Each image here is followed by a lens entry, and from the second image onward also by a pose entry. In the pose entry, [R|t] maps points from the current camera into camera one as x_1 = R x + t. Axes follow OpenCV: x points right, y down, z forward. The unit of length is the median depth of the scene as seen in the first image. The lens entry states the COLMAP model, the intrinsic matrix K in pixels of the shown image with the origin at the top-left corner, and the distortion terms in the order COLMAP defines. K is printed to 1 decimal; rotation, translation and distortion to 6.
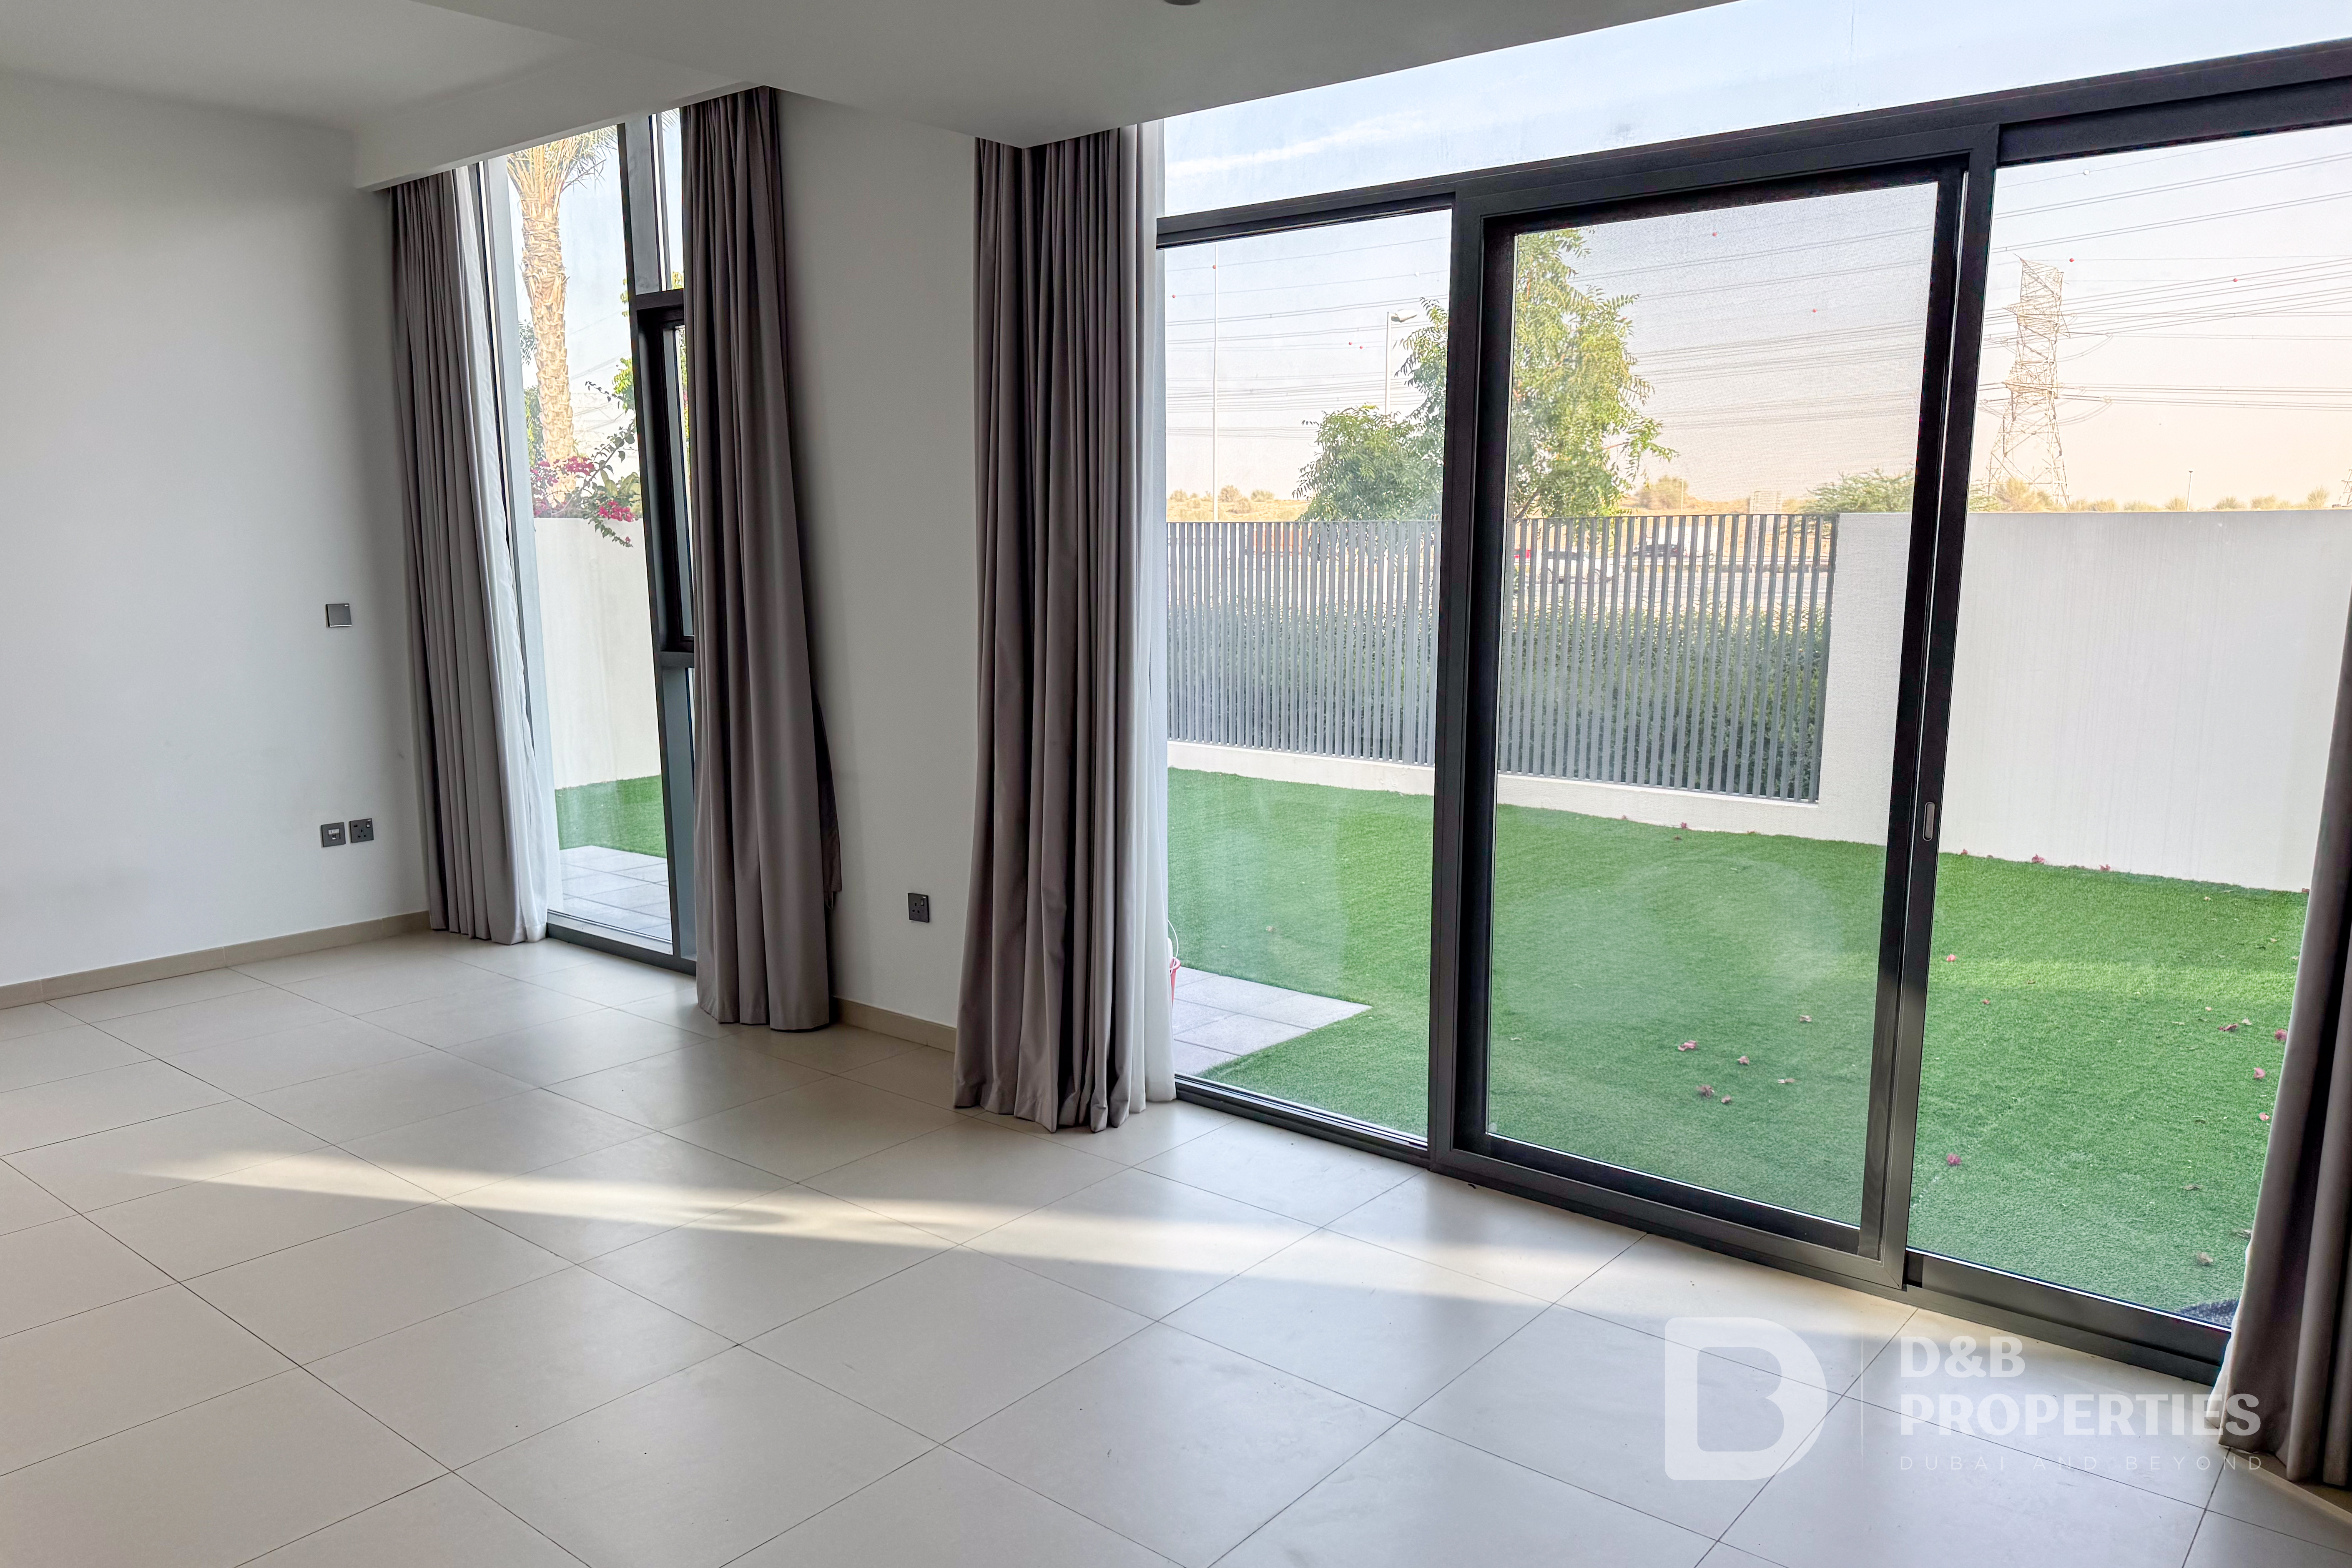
lens RADIAL K [[1649.9, 0, 1192.1], [0, 1649.9, 790.7], [0, 0, 1]] dist [0.028522, -0.000941]
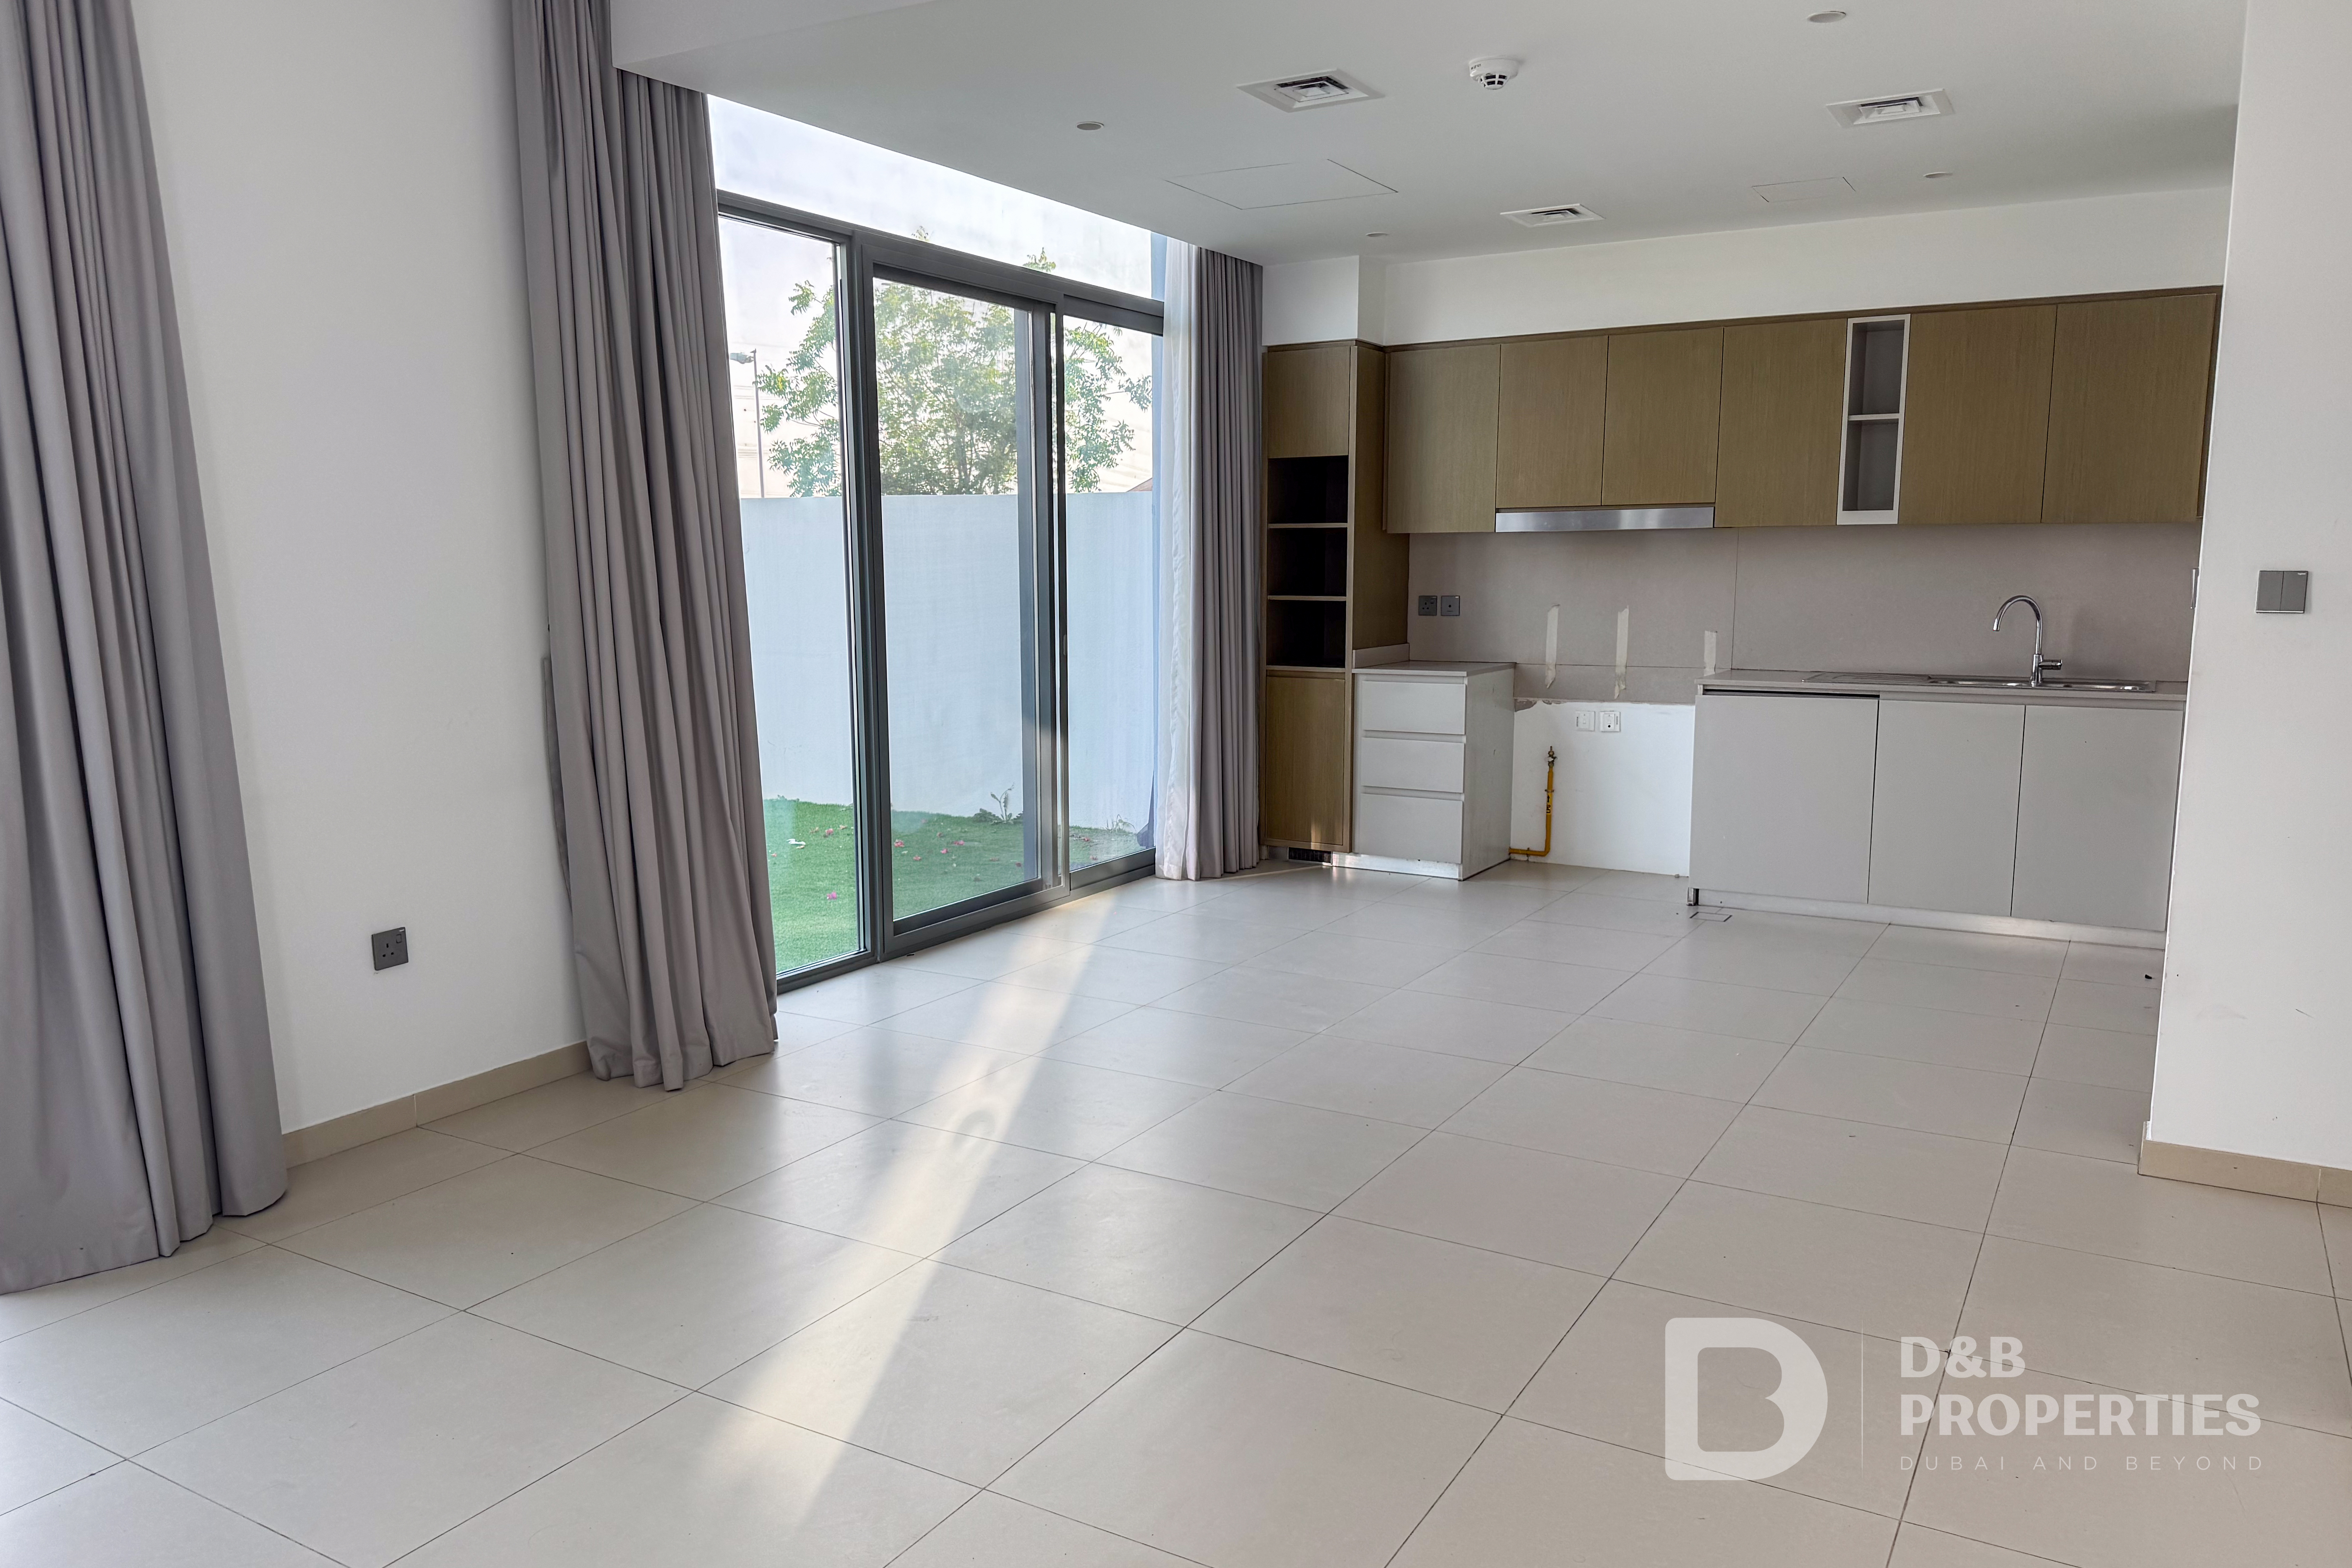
lens RADIAL K [[1650.0, 0, 1192.1], [0, 1650.0, 790.7], [0, 0, 1]] dist [0.028522, -0.000941]
pose [[-0.144399, -0.151968, 0.977780, -1.323932], [0.147285, 0.973828, 0.173105, -0.113170], [-0.978497, 0.169009, -0.118237, 0.989314]]
